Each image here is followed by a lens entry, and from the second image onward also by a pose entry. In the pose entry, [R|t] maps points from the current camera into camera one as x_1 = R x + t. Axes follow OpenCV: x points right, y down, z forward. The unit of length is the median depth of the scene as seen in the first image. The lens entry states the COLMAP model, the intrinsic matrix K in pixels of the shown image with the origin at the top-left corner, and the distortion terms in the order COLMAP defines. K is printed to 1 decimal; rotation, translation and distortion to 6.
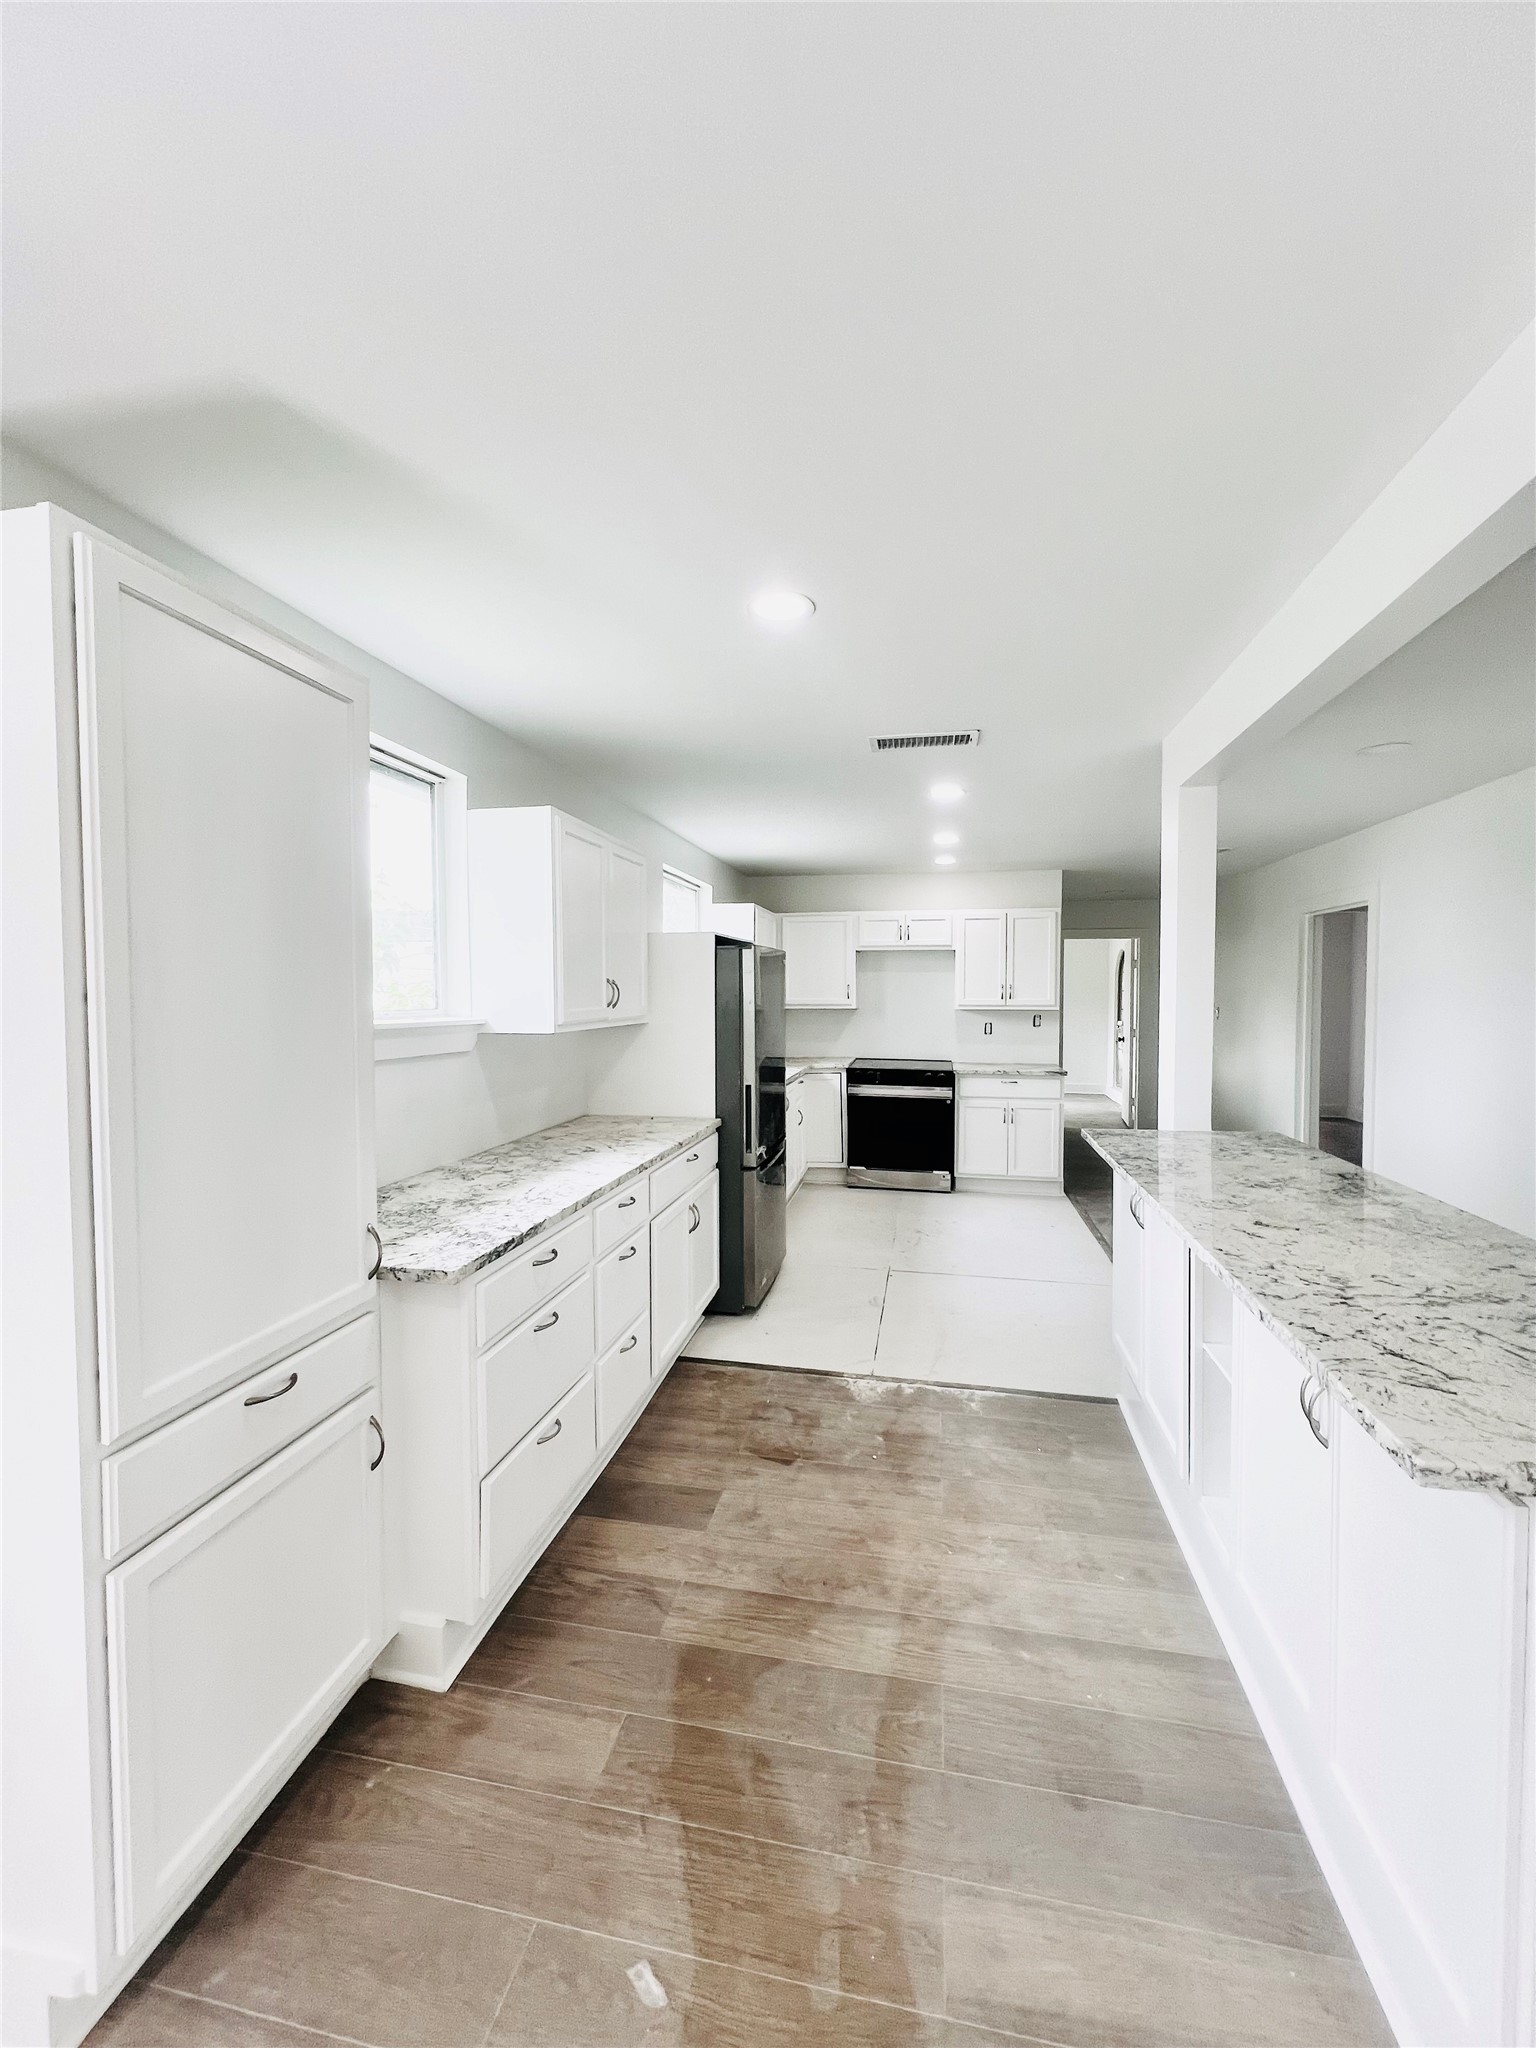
lens RADIAL K [[819.7, 0, 775.6], [0, 819.7, 1021.9], [0, 0, 1]] dist [0.002799, 0.000158]
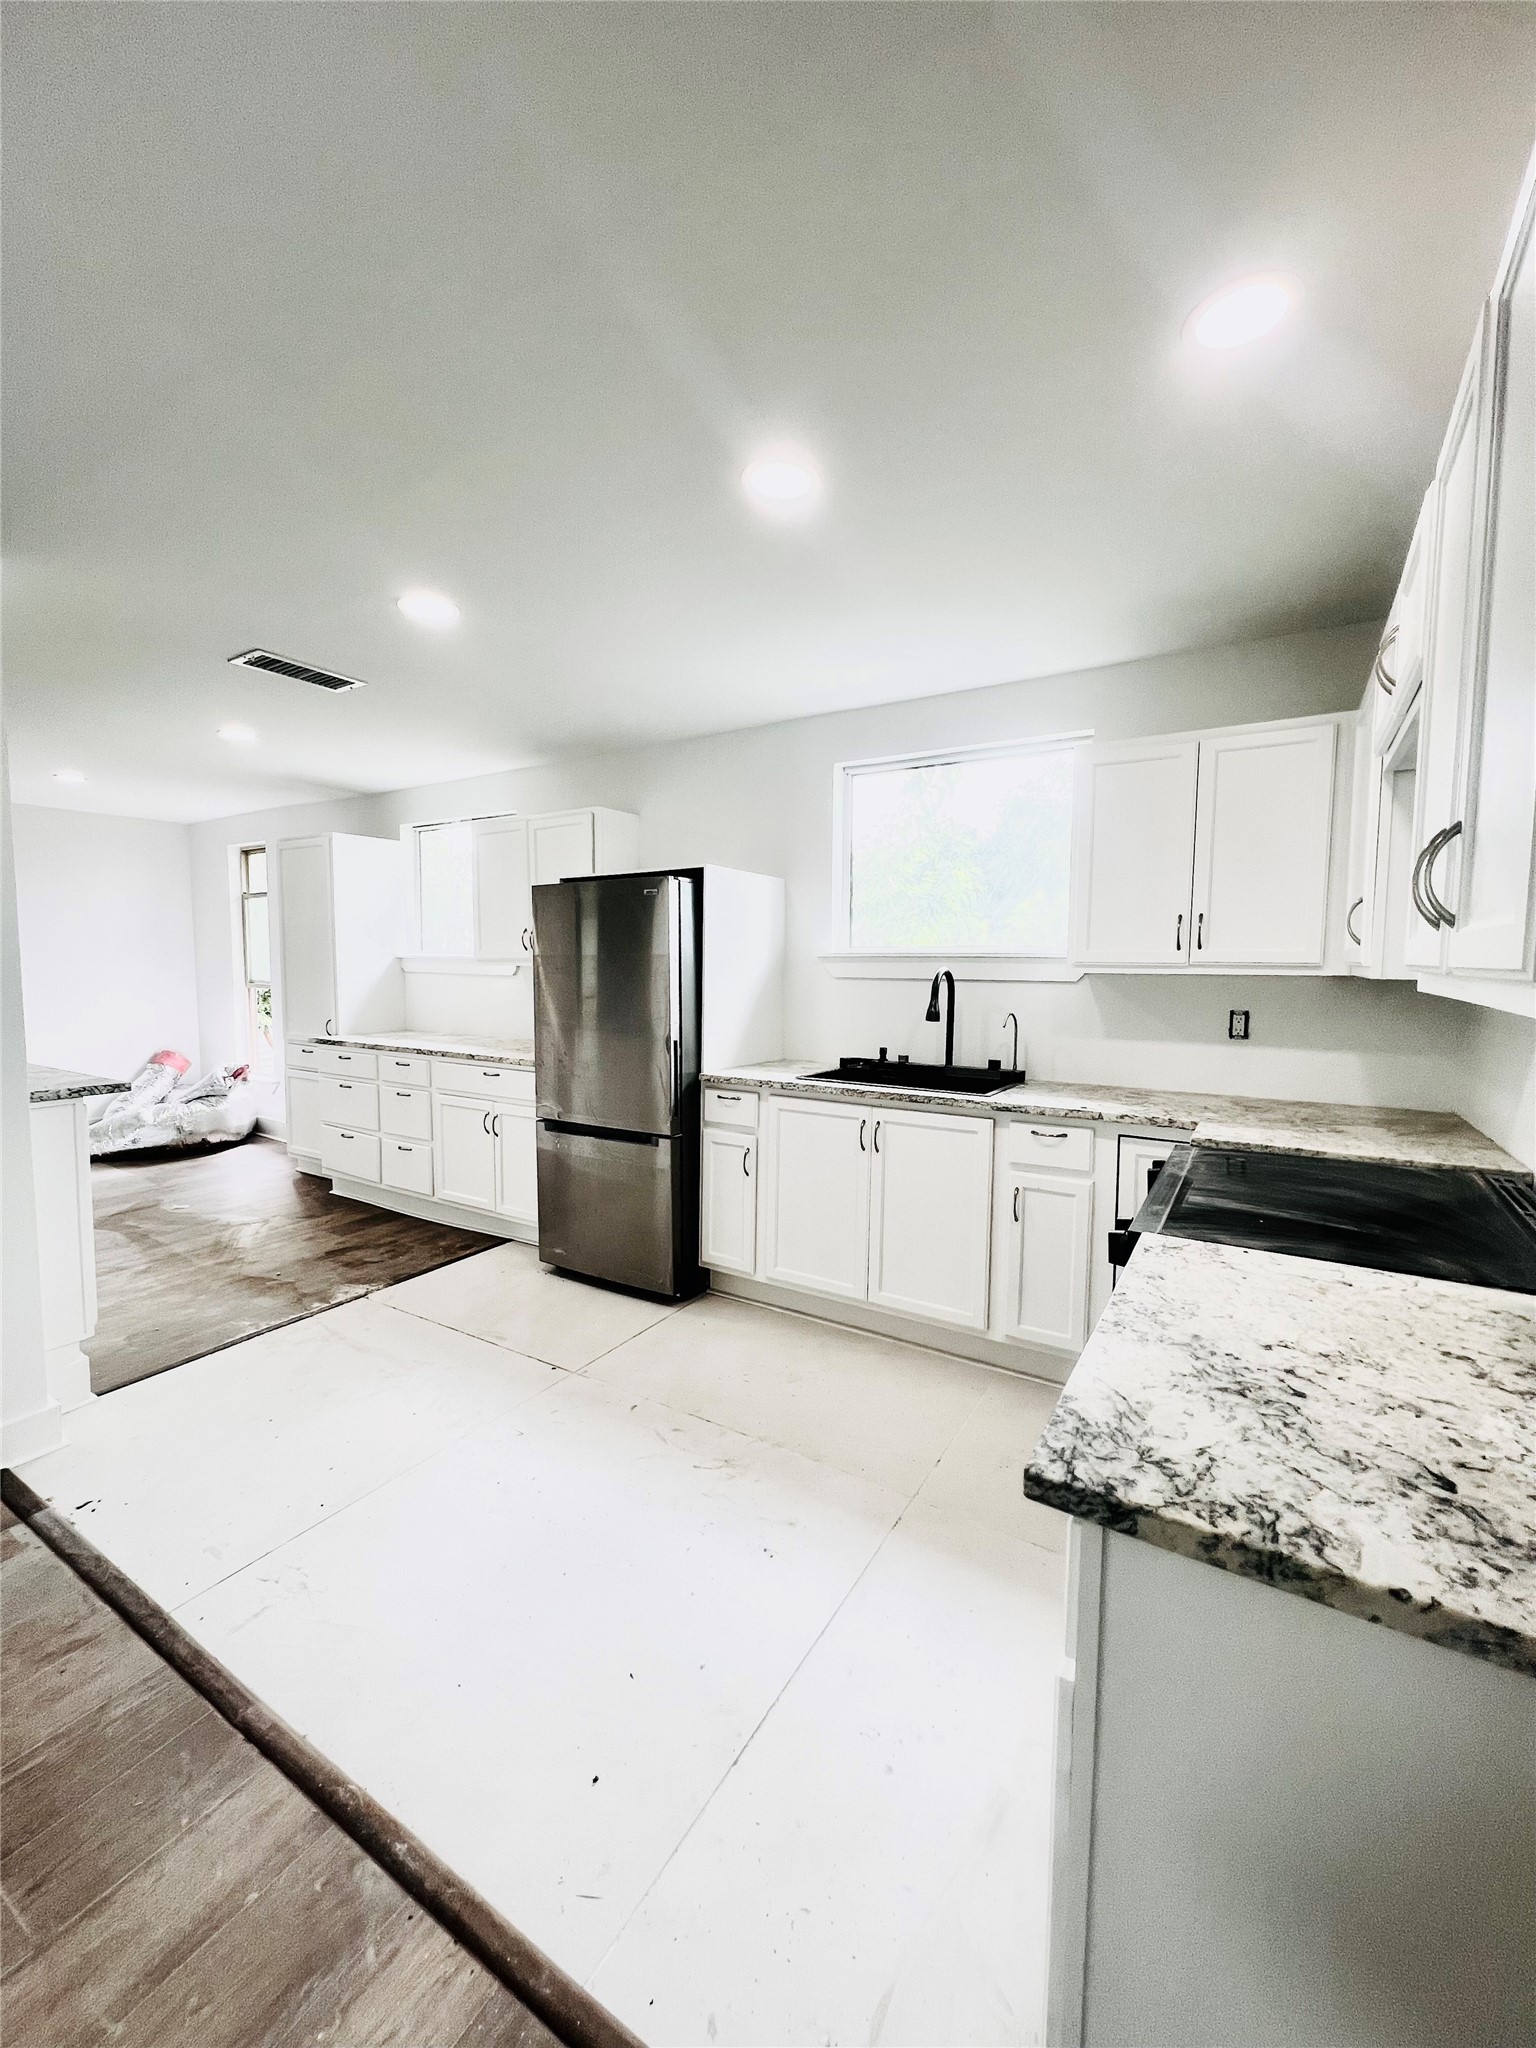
lens RADIAL K [[819.7, 0, 767.4], [0, 819.7, 1021.1], [0, 0, 1]] dist [0.002799, 0.000158]
pose [[-0.356229, 0.062839, -0.932283, 0.881685], [-0.042520, 0.995612, 0.083354, -0.031723], [0.933431, 0.069334, -0.351994, 1.805887]]
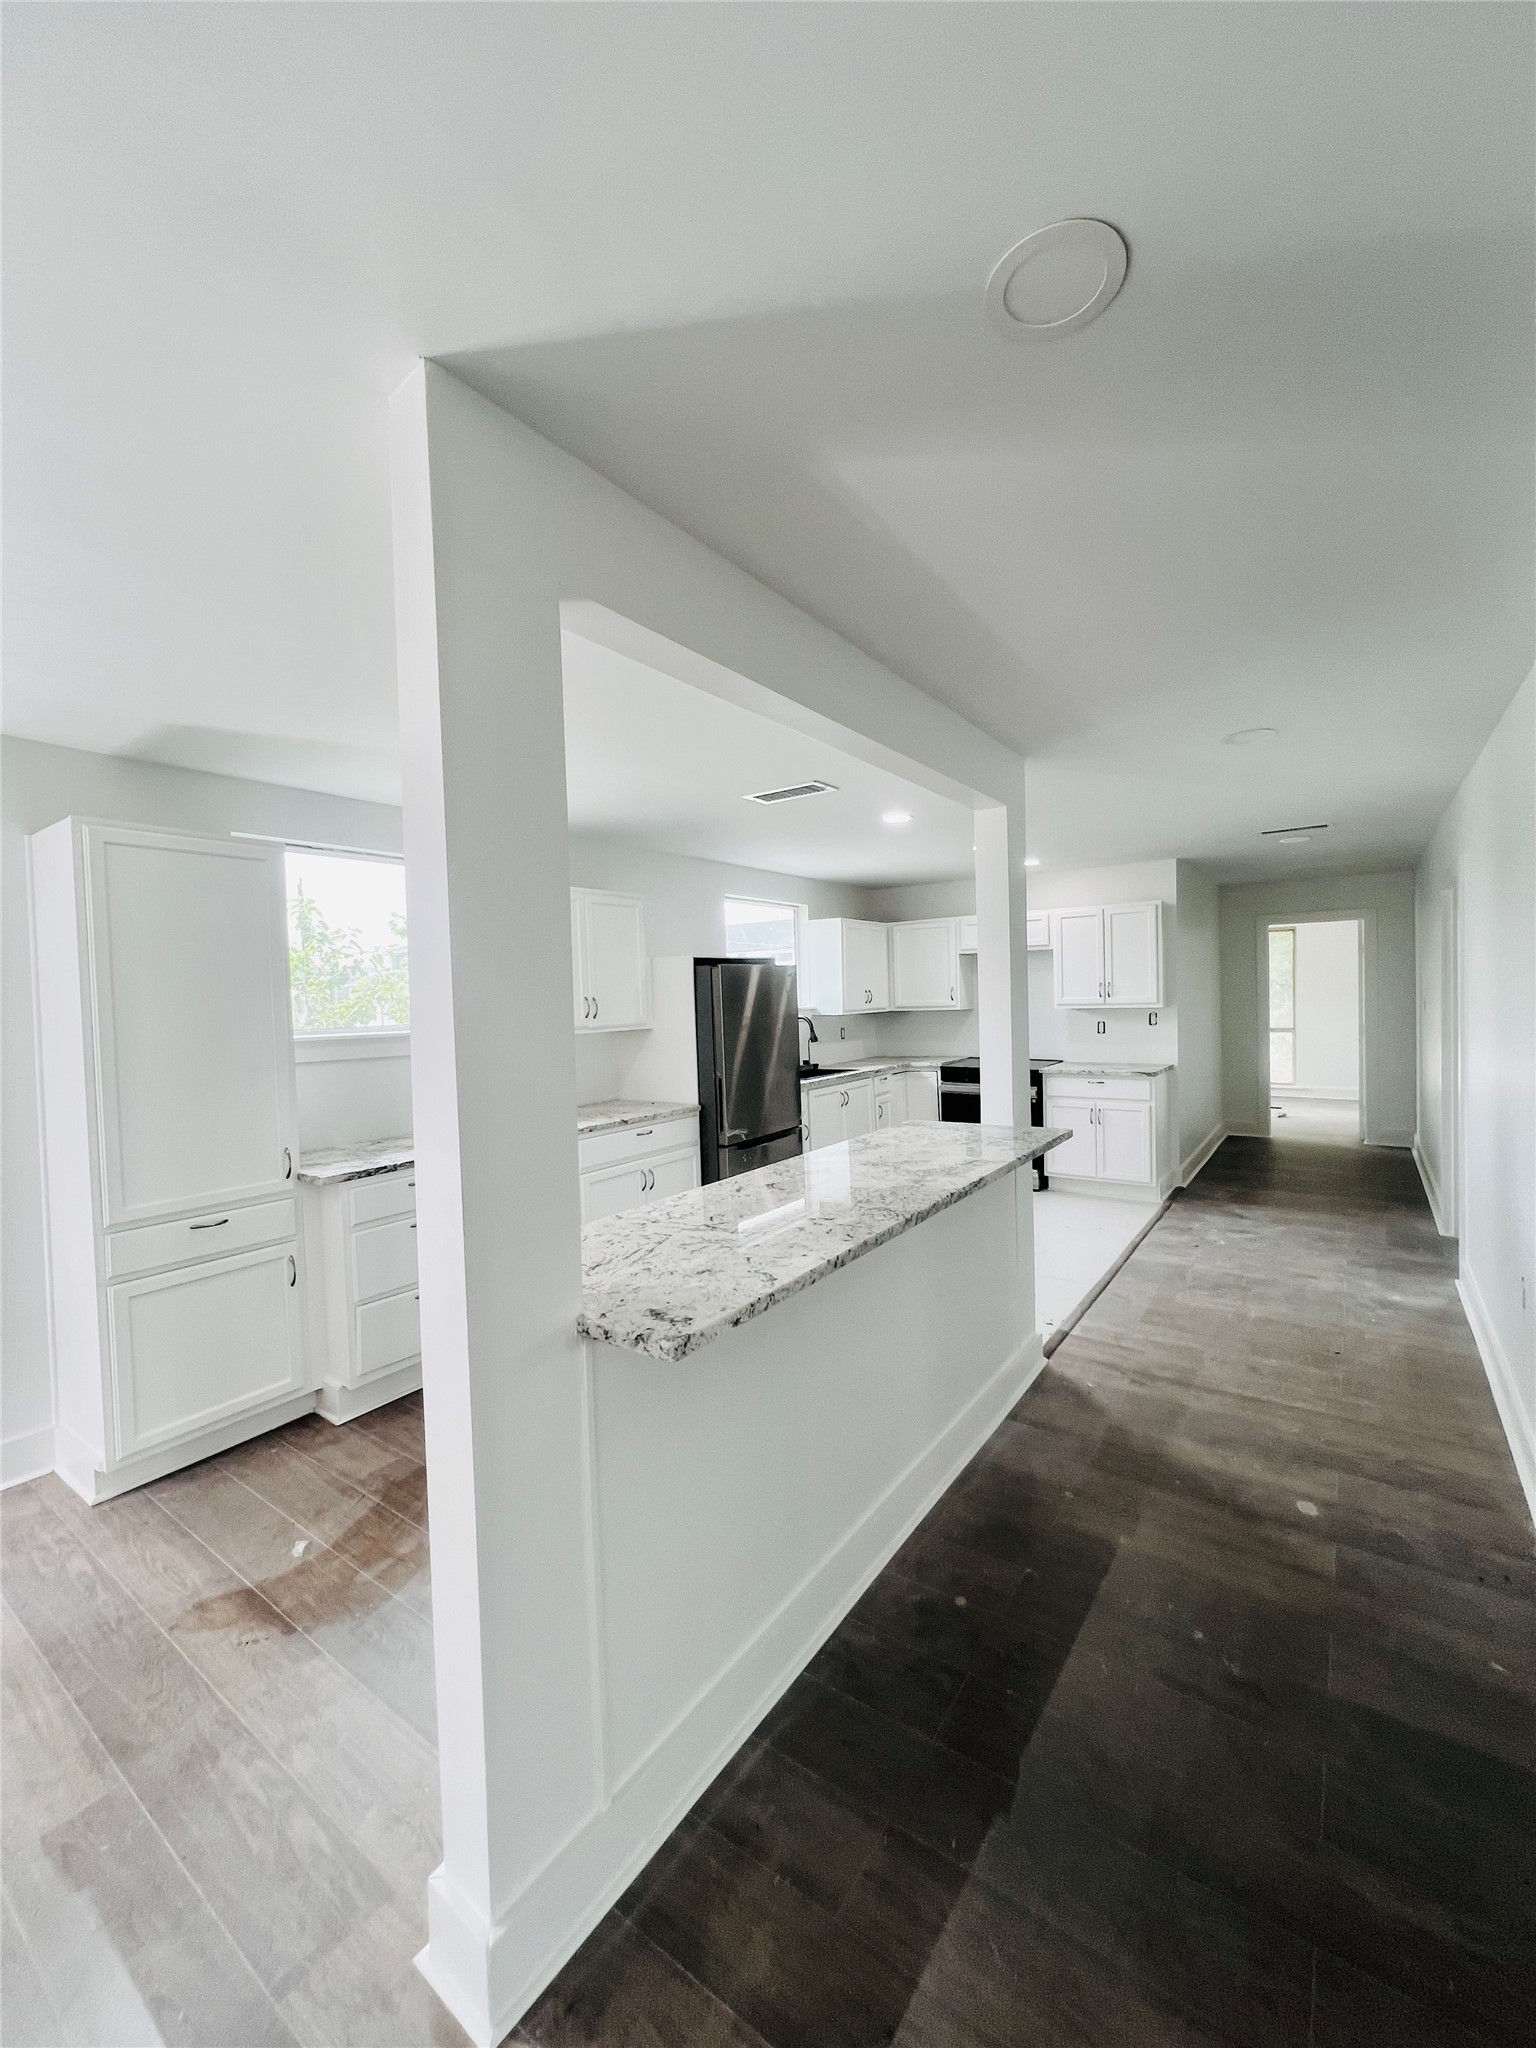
lens RADIAL K [[819.7, 0, 770.0], [0, 819.7, 1021.5], [0, 0, 1]] dist [0.002799, 0.000158]
pose [[0.910504, -0.014047, -0.413261, 0.619767], [0.014640, 0.999891, -0.001732, -0.006066], [0.413240, -0.004473, 0.910611, -0.100115]]
